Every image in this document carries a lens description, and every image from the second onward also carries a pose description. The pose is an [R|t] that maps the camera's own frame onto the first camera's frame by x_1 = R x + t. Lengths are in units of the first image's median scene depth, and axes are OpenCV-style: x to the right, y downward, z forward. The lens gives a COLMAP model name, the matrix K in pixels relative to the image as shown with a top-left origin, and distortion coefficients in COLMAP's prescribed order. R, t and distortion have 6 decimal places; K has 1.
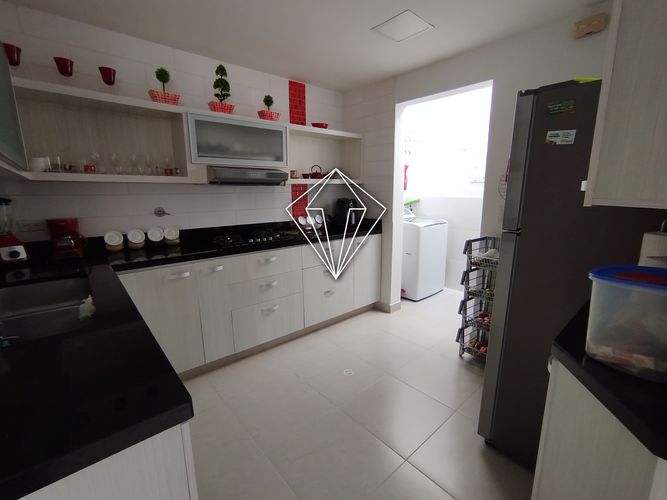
lens RADIAL K [[303.4, 0, 333.7], [0, 303.4, 250.2], [0, 0, 1]] dist [-0.016211, 0.009722]
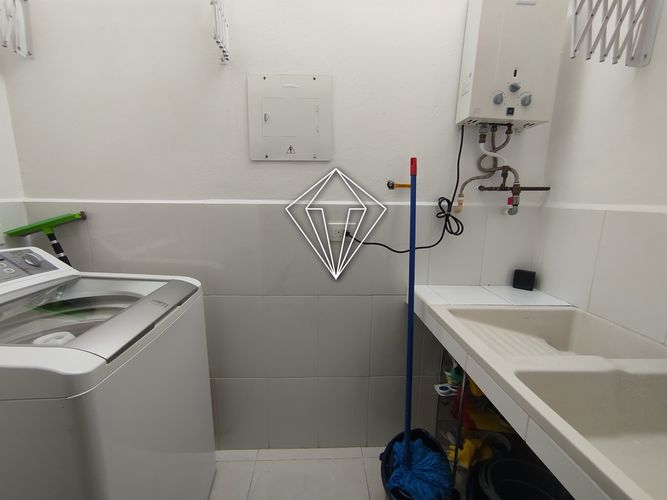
lens RADIAL K [[303.4, 0, 333.2], [0, 303.4, 250.2], [0, 0, 1]] dist [-0.016211, 0.009722]
pose [[0.632713, -0.117864, 0.765364, 0.207458], [0.140018, 0.989471, 0.036626, -0.109033], [-0.761623, 0.083991, 0.642555, 0.639295]]
